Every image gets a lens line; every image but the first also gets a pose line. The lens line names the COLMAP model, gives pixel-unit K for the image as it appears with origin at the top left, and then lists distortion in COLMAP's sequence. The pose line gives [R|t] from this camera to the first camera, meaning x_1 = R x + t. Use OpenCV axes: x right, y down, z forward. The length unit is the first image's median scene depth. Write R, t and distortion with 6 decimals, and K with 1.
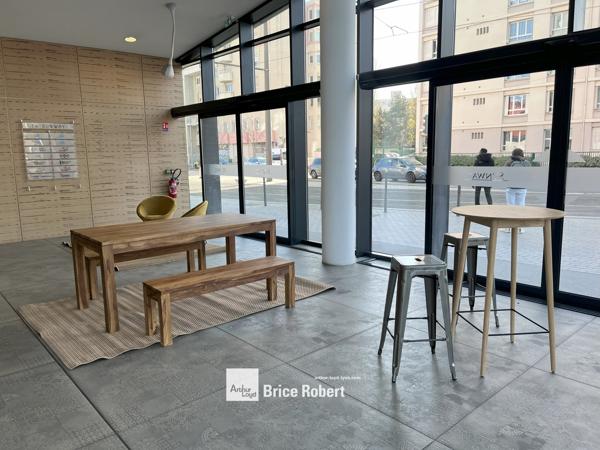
lens RADIAL K [[458.4, 0, 298.7], [0, 458.4, 225.0], [0, 0, 1]] dist [0.038385, -0.019742]
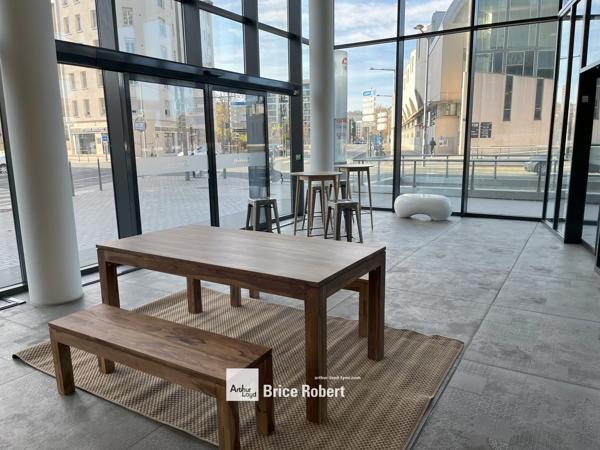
lens RADIAL K [[458.4, 0, 298.3], [0, 458.4, 225.2], [0, 0, 1]] dist [0.038385, -0.019742]
pose [[-0.291639, -0.152648, 0.944270, -0.951672], [0.175477, 0.961892, 0.209694, -0.160022], [-0.940295, 0.226853, -0.253739, 1.122620]]
